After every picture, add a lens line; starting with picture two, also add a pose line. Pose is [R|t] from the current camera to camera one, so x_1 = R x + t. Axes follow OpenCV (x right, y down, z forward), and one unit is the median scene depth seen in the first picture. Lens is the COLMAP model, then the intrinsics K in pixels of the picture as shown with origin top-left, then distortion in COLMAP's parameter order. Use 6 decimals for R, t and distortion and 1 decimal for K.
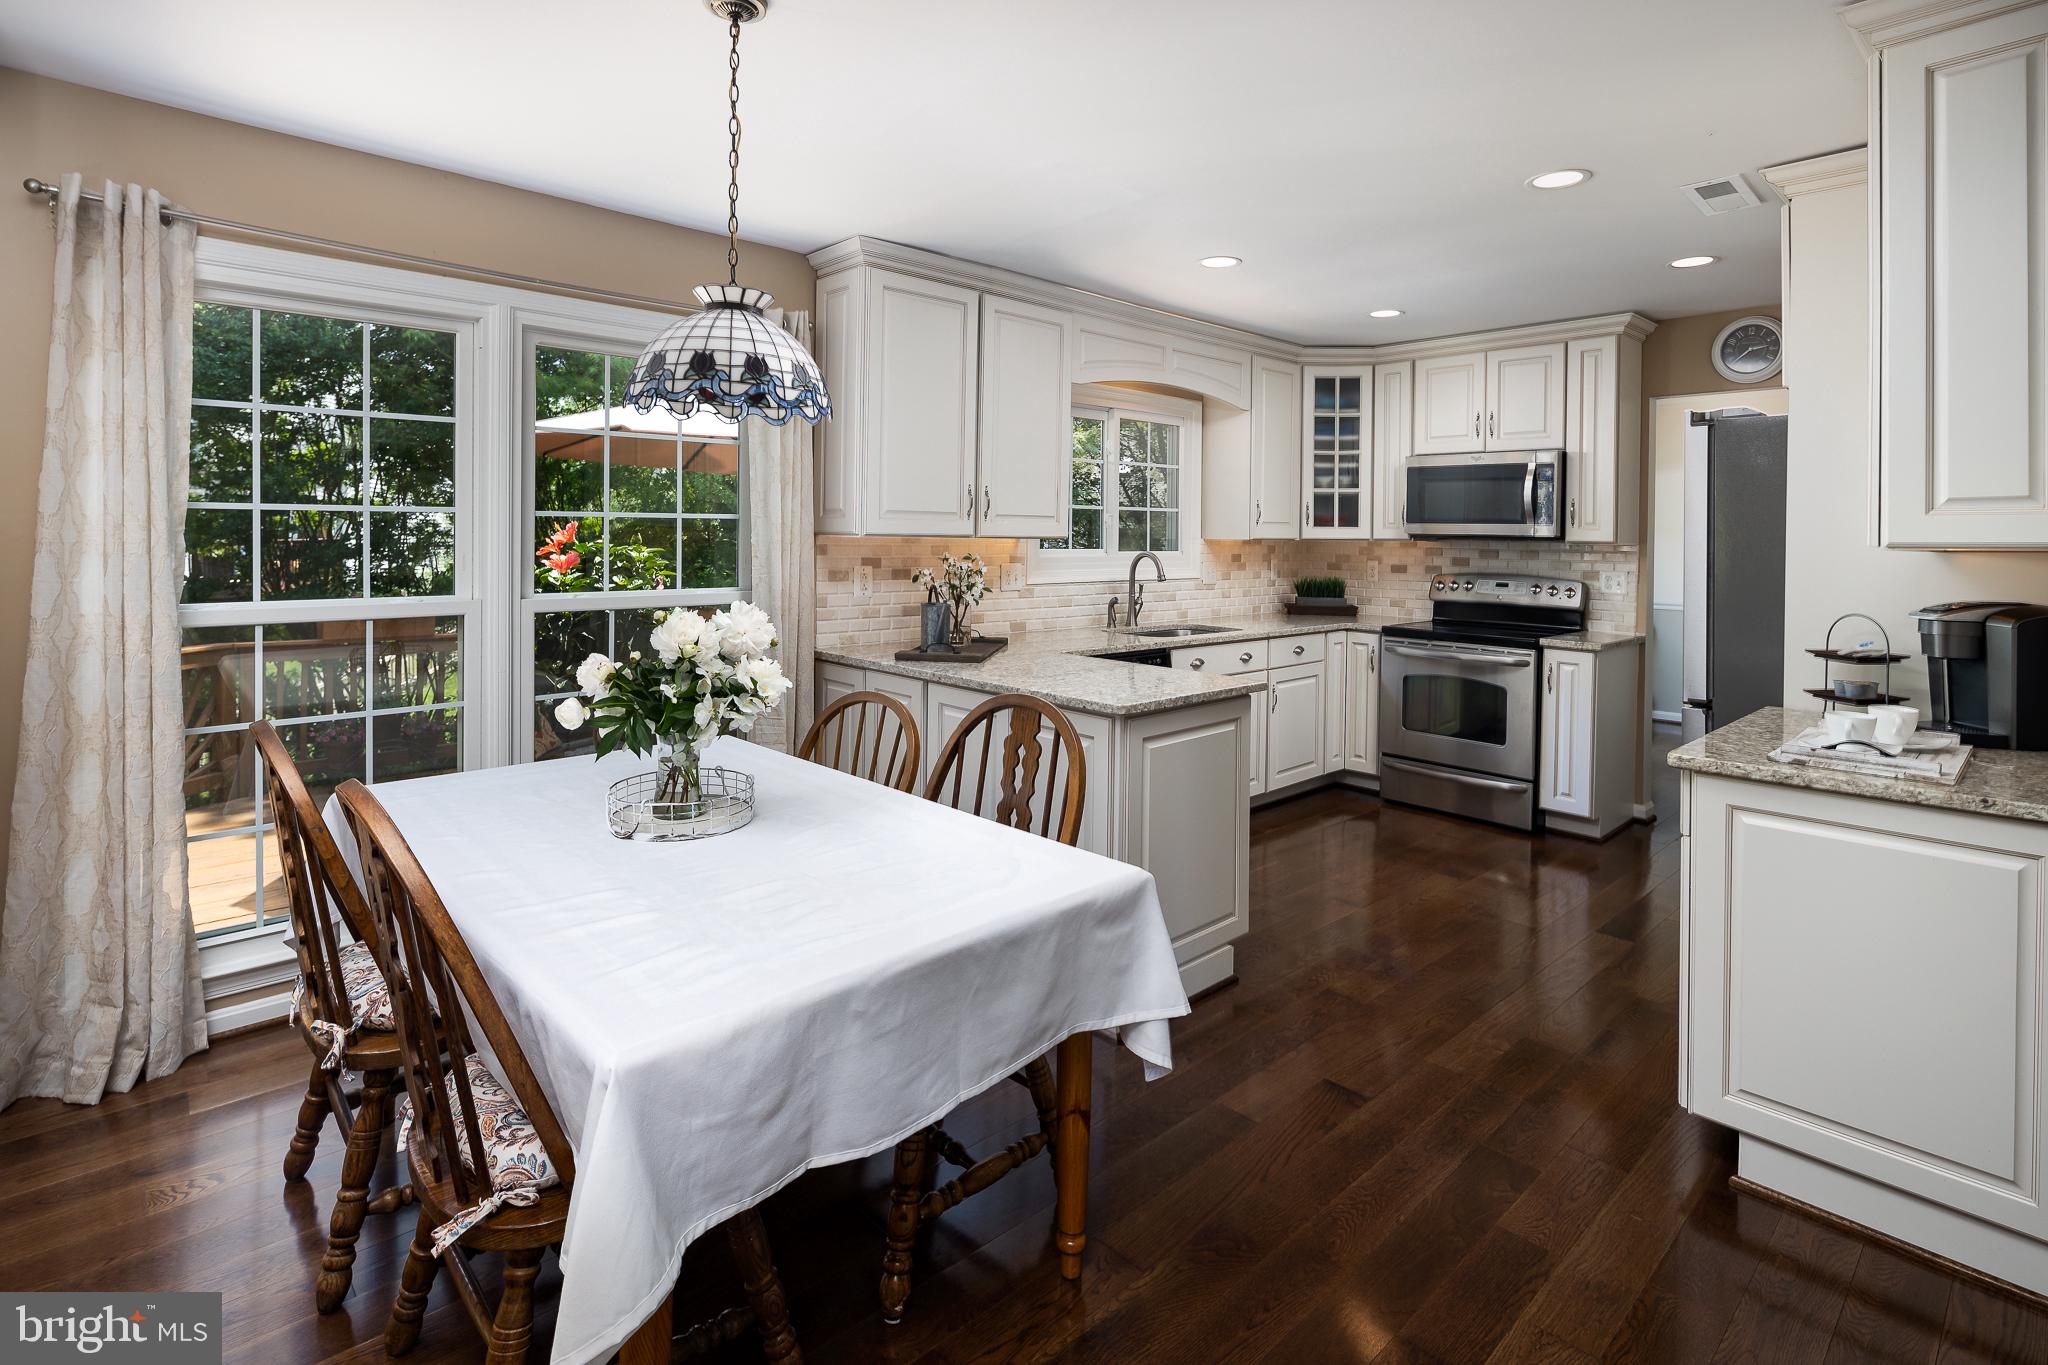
lens RADIAL K [[1014.8, 0, 1001.4], [0, 1014.8, 537.0], [0, 0, 1]] dist [0.001296, -0.001464]
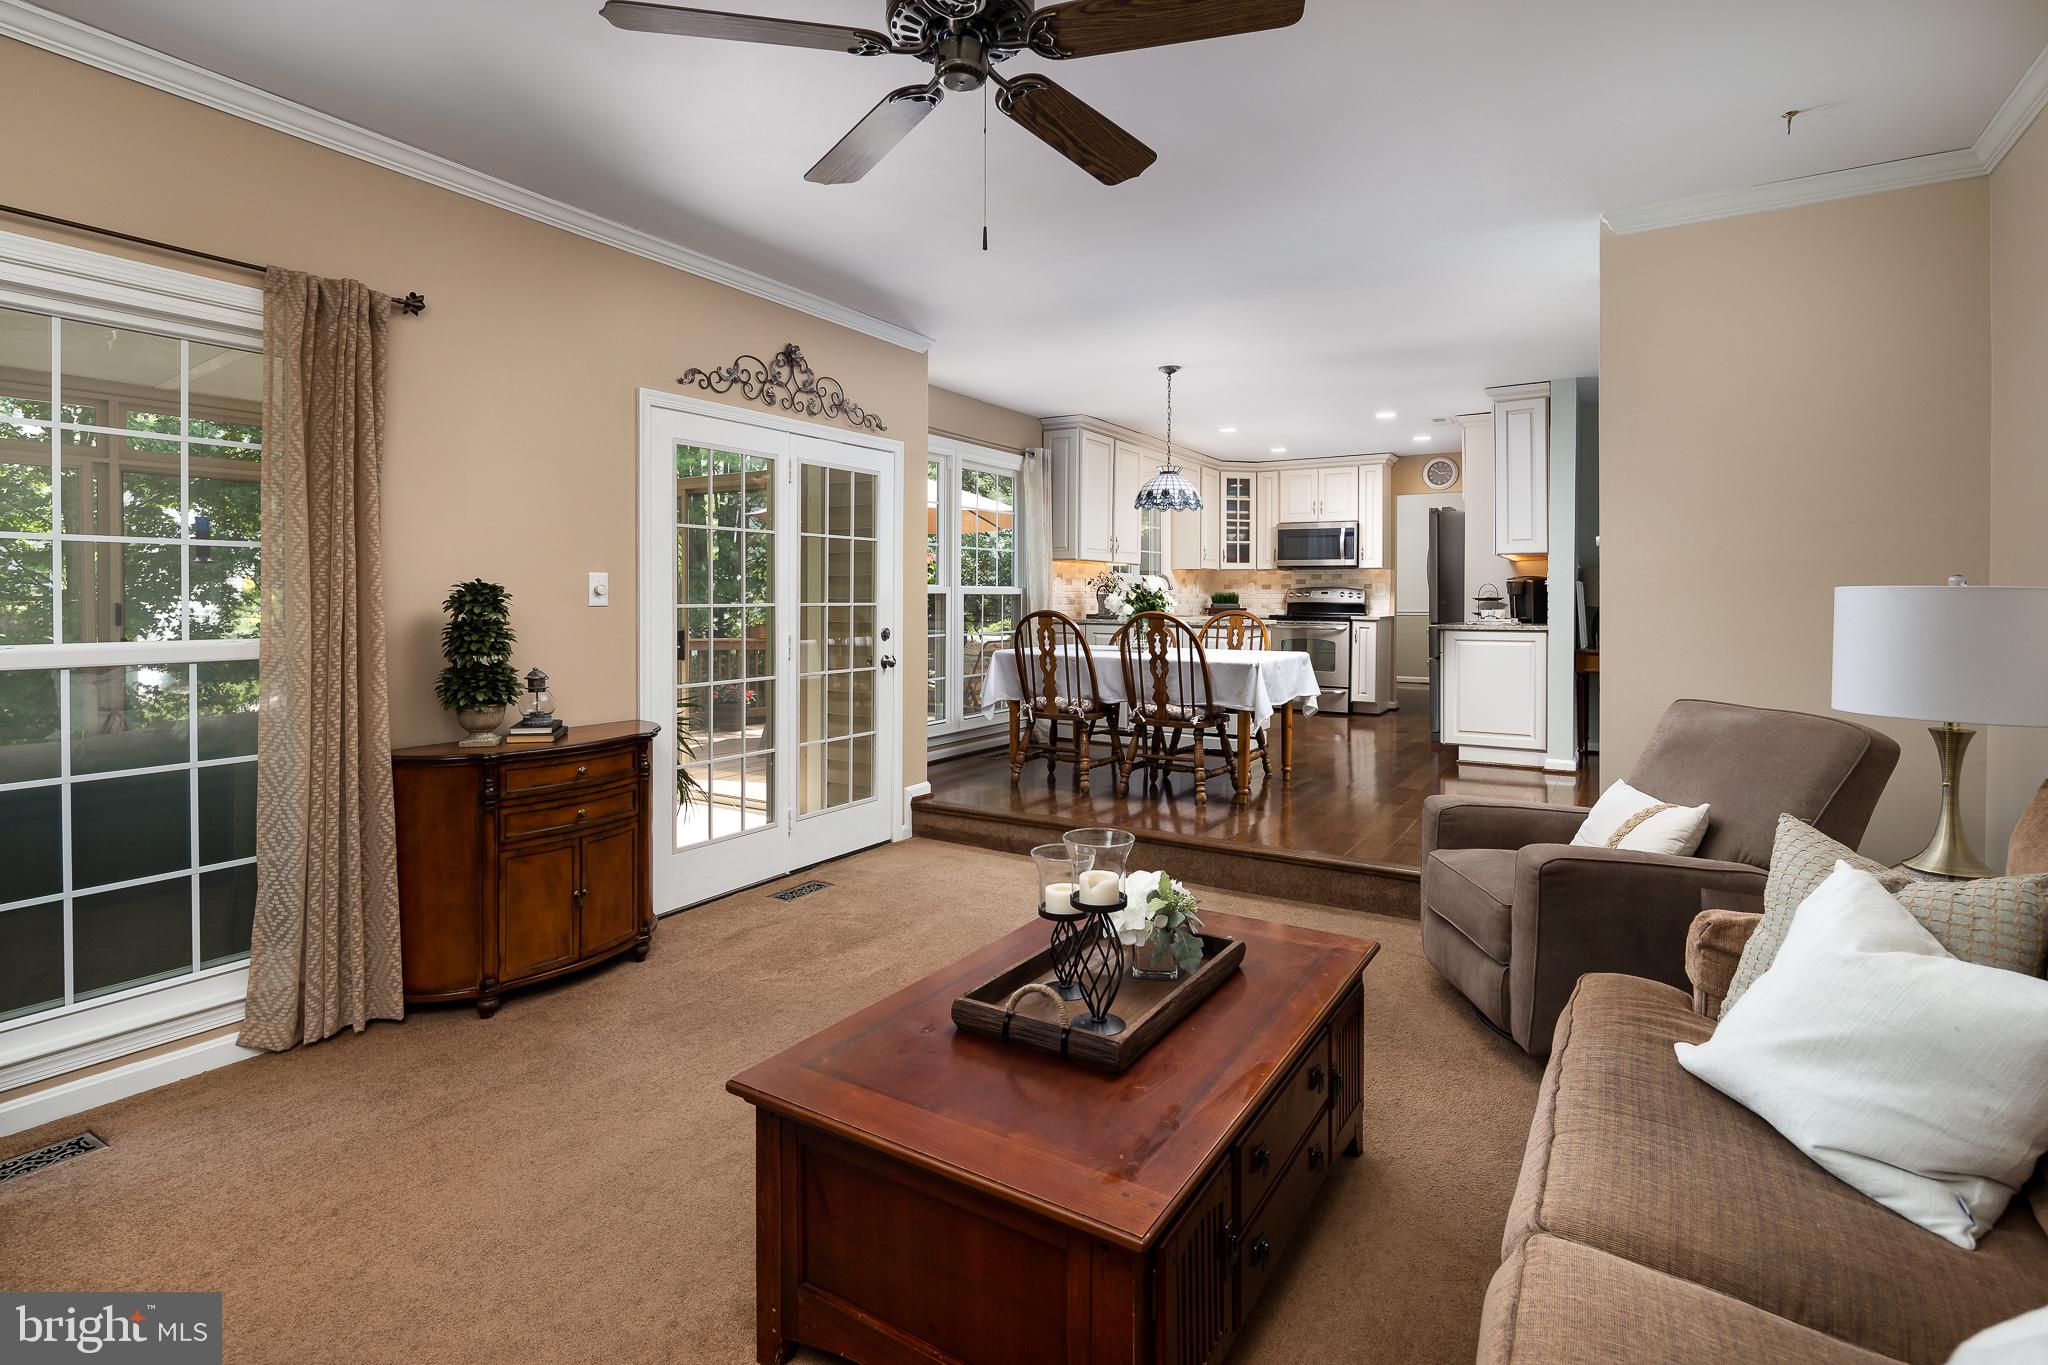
lens RADIAL K [[1014.8, 0, 1010.0], [0, 1014.8, 605.8], [0, 0, 1]] dist [0.001296, -0.001464]
pose [[0.963535, -0.013539, 0.267238, -0.550744], [0.011834, 0.999898, 0.007989, 0.048703], [-0.267319, -0.004535, 0.963597, -0.628401]]
